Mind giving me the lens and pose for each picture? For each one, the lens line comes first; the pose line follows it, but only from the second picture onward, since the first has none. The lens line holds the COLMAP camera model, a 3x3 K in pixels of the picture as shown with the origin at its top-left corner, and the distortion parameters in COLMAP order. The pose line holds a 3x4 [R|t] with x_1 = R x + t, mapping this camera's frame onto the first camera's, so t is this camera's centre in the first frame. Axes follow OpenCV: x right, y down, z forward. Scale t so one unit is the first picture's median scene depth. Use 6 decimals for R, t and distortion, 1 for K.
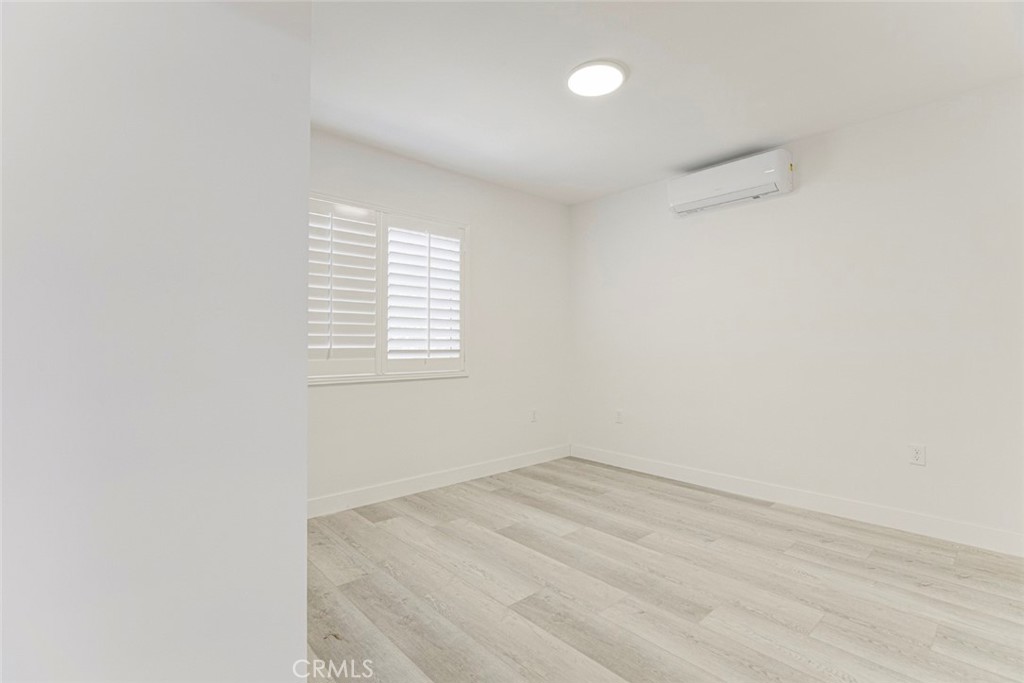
lens RADIAL K [[469.4, 0, 510.8], [0, 469.4, 340.3], [0, 0, 1]] dist [-0.002588, -0.000131]
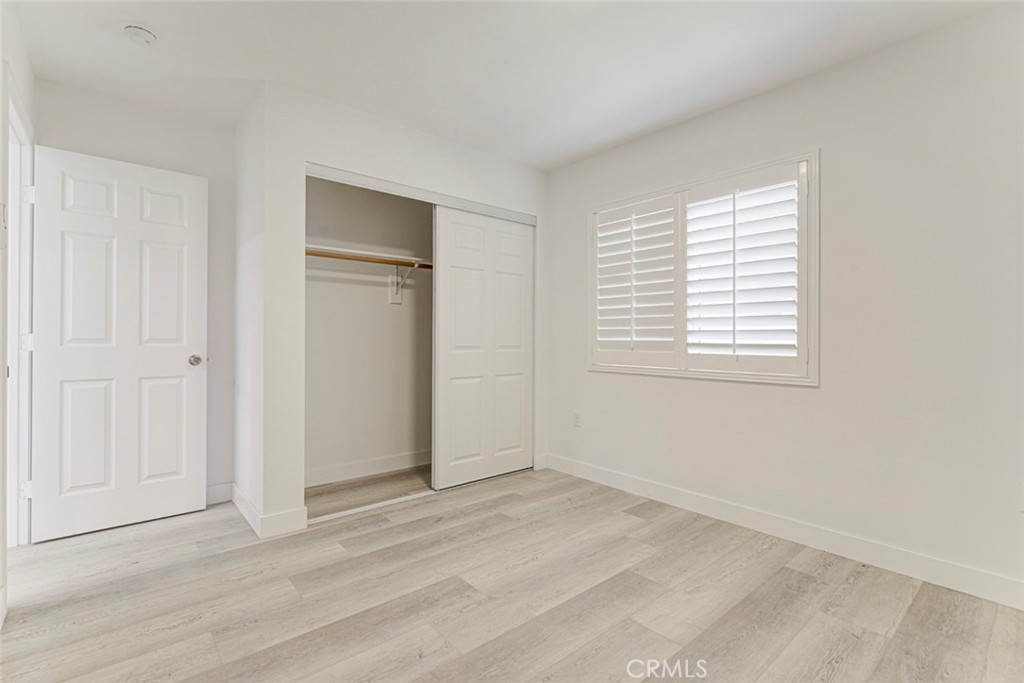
lens RADIAL K [[469.4, 0, 510.8], [0, 469.4, 340.3], [0, 0, 1]] dist [-0.002588, -0.000131]
pose [[-0.026158, 0.006673, -0.999636, 0.688246], [0.006919, 0.999955, 0.006494, 0.007644], [0.999634, -0.006747, -0.026203, 0.736958]]
